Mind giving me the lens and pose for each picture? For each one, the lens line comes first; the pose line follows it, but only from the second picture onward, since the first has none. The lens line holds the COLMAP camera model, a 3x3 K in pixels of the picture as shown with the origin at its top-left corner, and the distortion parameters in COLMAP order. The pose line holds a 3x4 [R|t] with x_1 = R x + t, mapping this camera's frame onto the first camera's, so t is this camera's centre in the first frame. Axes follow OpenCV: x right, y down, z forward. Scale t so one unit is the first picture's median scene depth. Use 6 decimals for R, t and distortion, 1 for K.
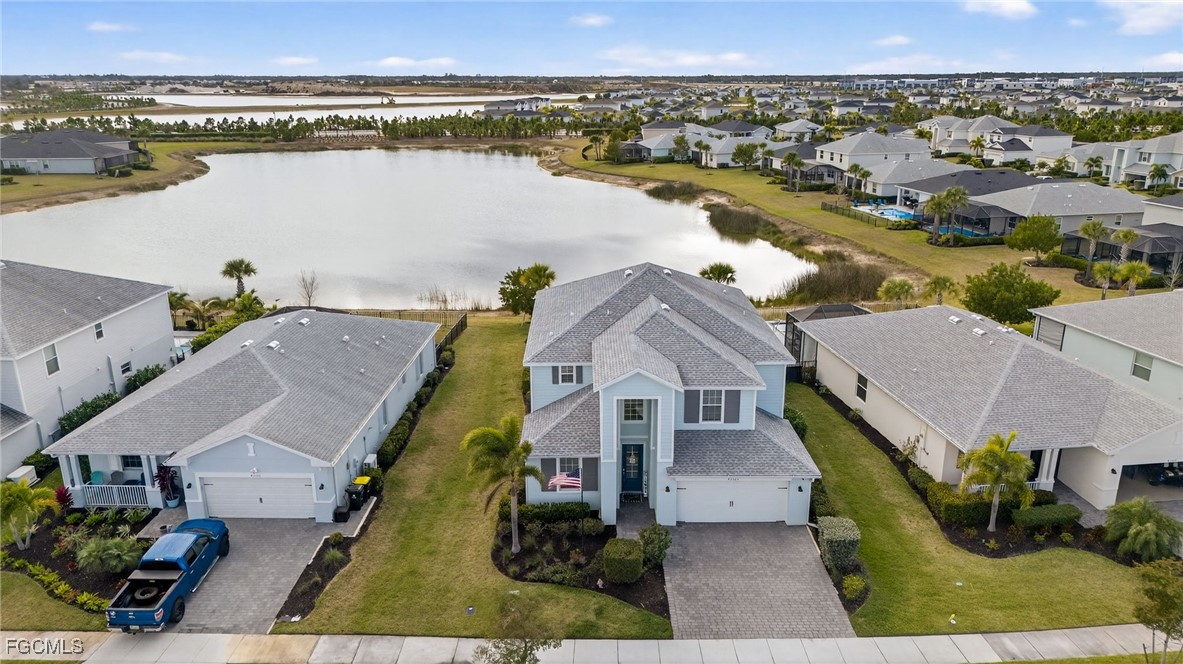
lens RADIAL K [[821.2, 0, 591.5], [0, 821.2, 332.0], [0, 0, 1]] dist [0.095424, -0.078530]
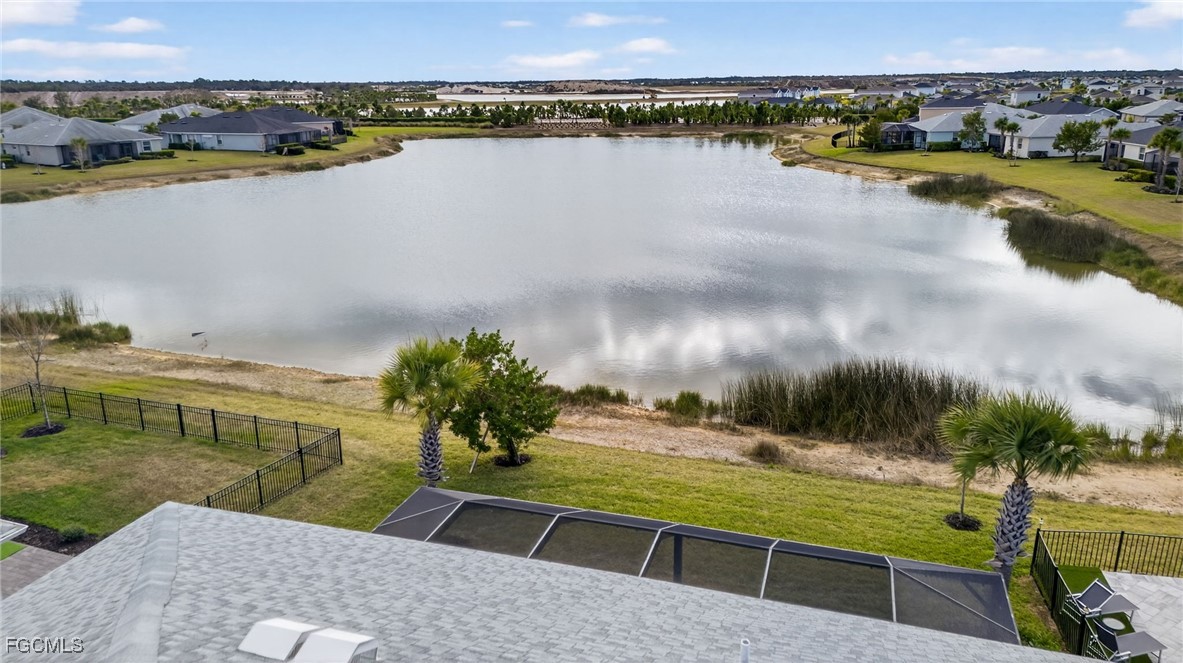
lens RADIAL K [[821.2, 0, 591.5], [0, 821.2, 331.5], [0, 0, 1]] dist [0.095424, -0.078530]
pose [[0.948718, 0.086133, -0.304163, 0.031998], [-0.086584, 0.996172, 0.012030, -0.031370], [0.304034, 0.014922, 0.952544, 0.222306]]
